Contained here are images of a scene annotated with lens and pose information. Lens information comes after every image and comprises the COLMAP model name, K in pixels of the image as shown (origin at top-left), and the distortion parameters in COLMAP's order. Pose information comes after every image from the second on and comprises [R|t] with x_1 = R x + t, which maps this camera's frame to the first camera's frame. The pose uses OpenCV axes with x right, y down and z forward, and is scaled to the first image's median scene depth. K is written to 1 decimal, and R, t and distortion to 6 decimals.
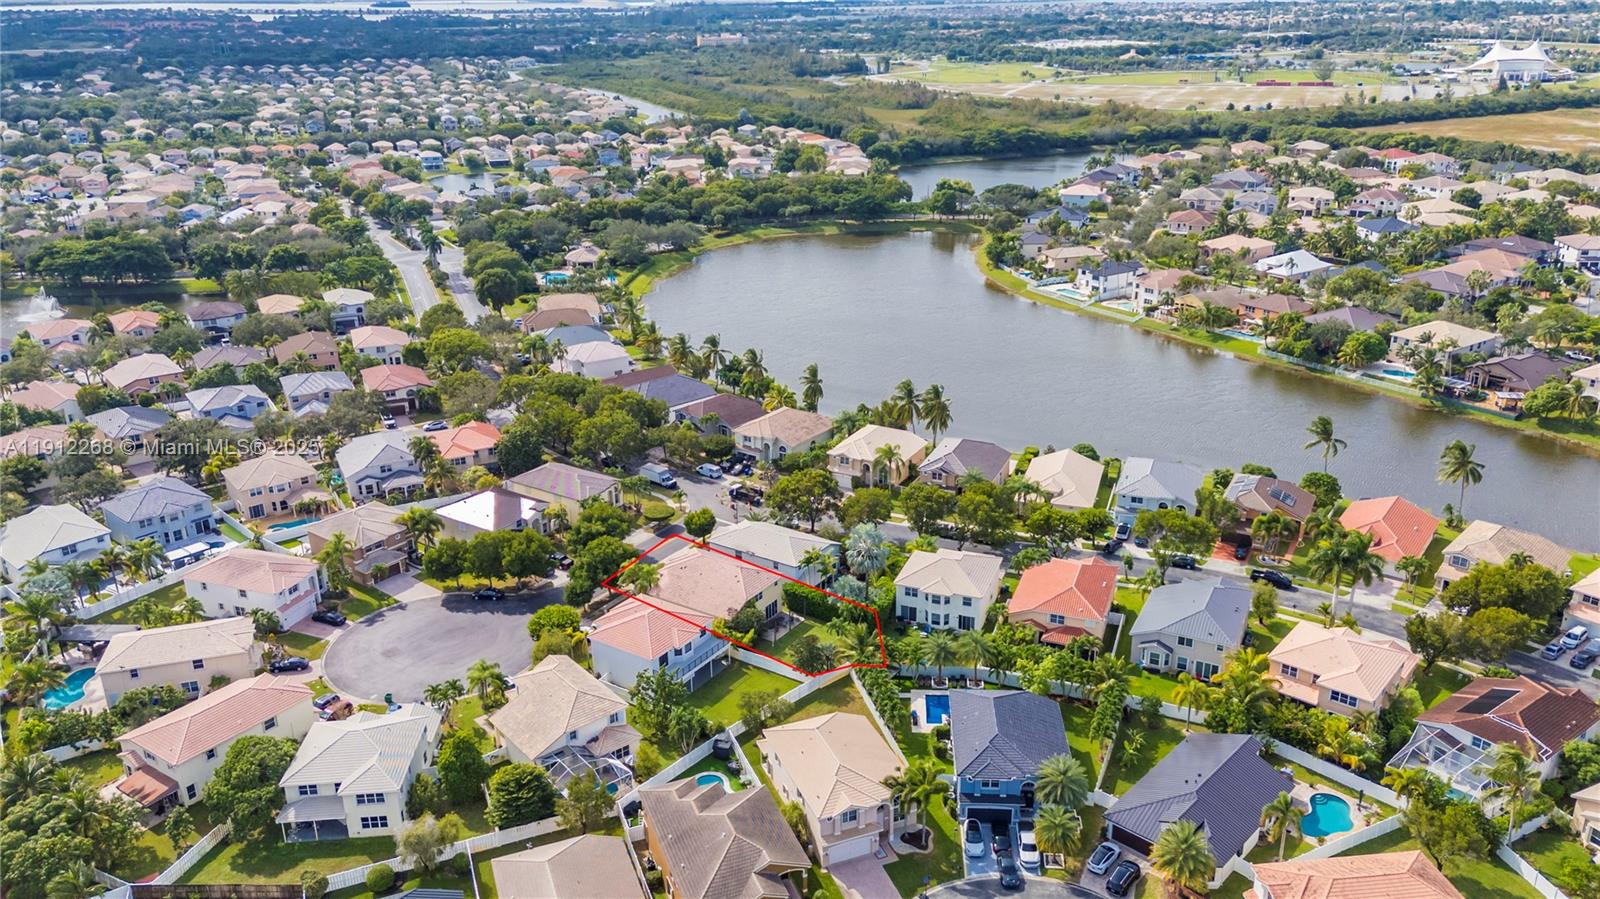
lens RADIAL K [[1183.5, 0, 787.9], [0, 1183.5, 441.3], [0, 0, 1]] dist [0.096460, -0.012057]
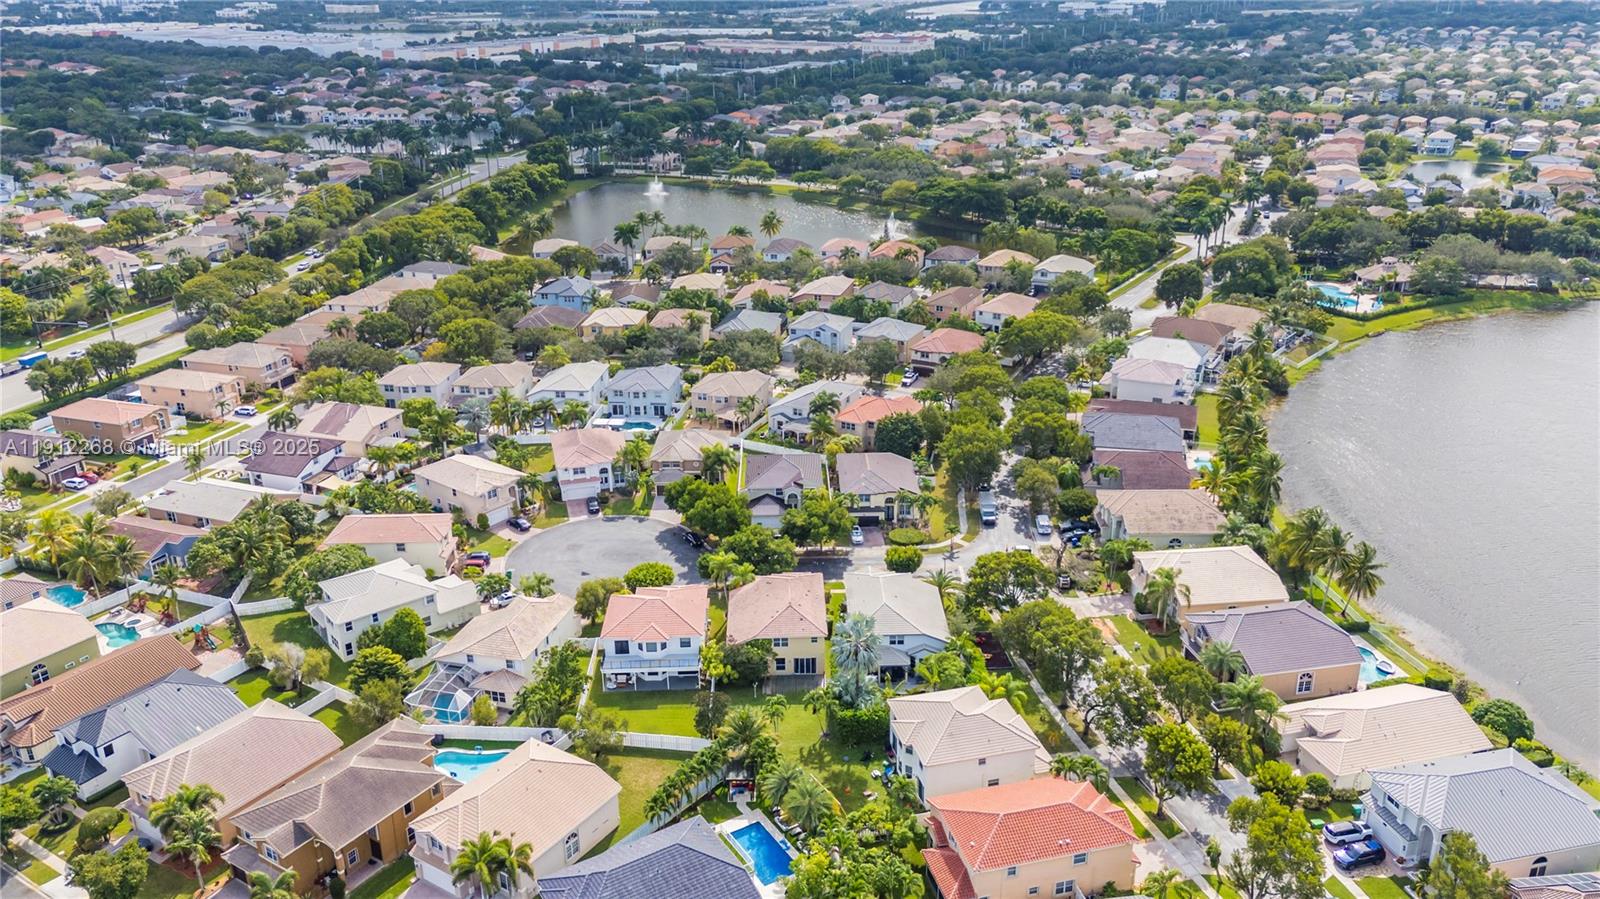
lens RADIAL K [[1183.5, 0, 805.1], [0, 1183.5, 453.9], [0, 0, 1]] dist [0.096460, -0.012057]
pose [[0.593981, 0.312254, -0.741407, 0.484585], [-0.284626, 0.943559, 0.169364, -0.127927], [0.752446, 0.110425, 0.649331, 0.332773]]
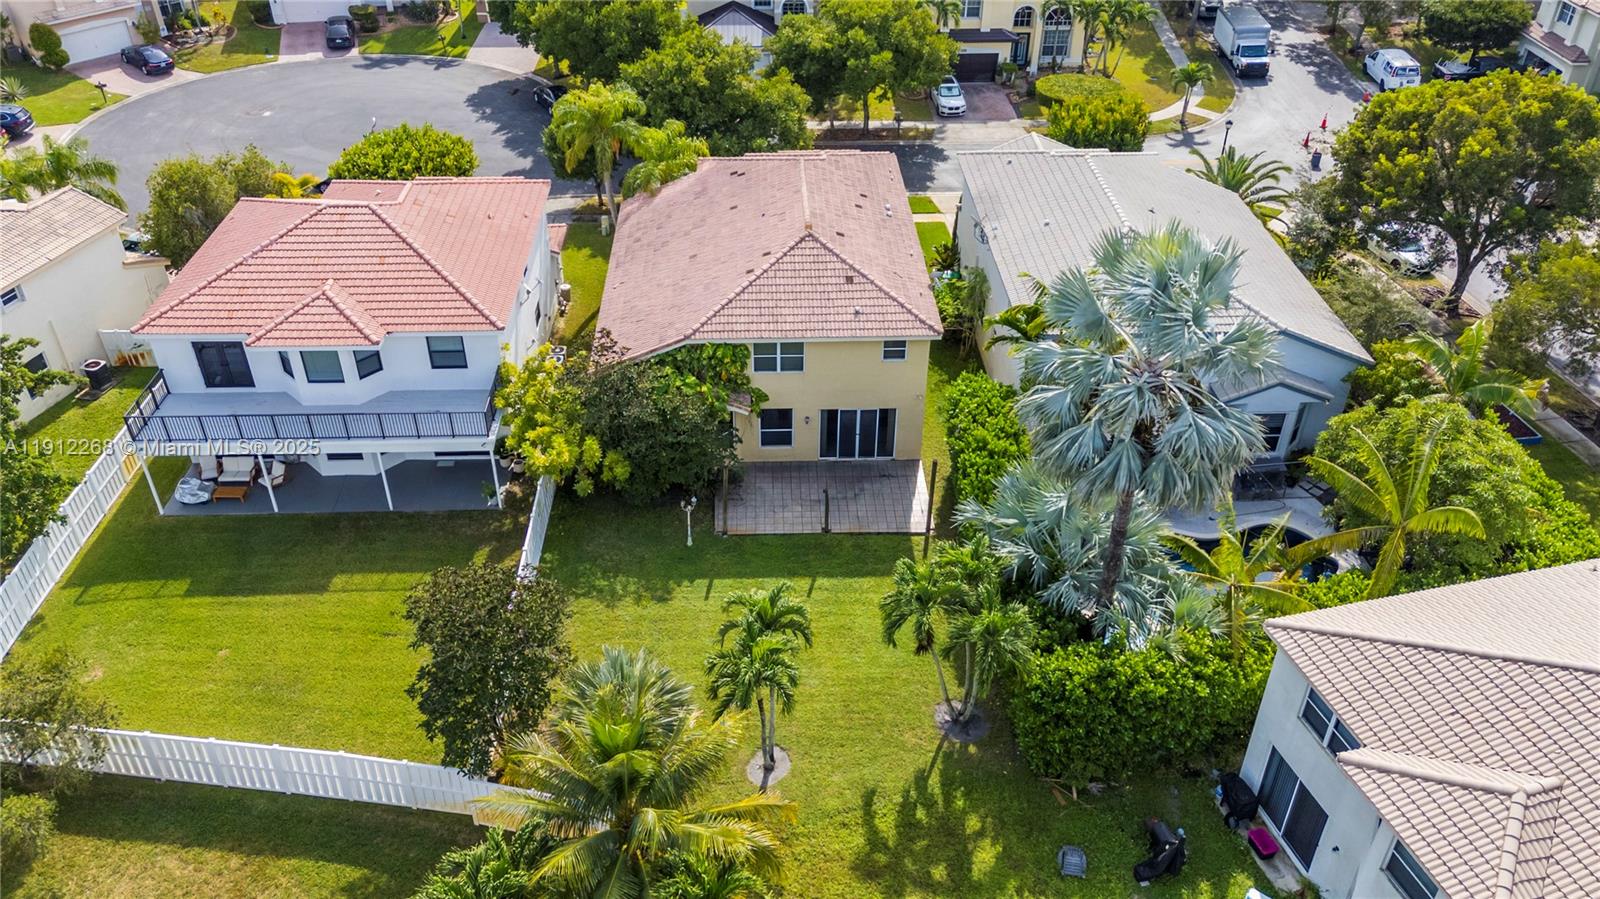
lens RADIAL K [[1183.5, 0, 779.2], [0, 1183.5, 395.5], [0, 0, 1]] dist [0.096460, -0.012057]
pose [[0.592299, 0.464315, -0.658478, 0.120249], [-0.294254, 0.885460, 0.359687, 0.036323], [0.750064, -0.019282, 0.661084, 0.662329]]
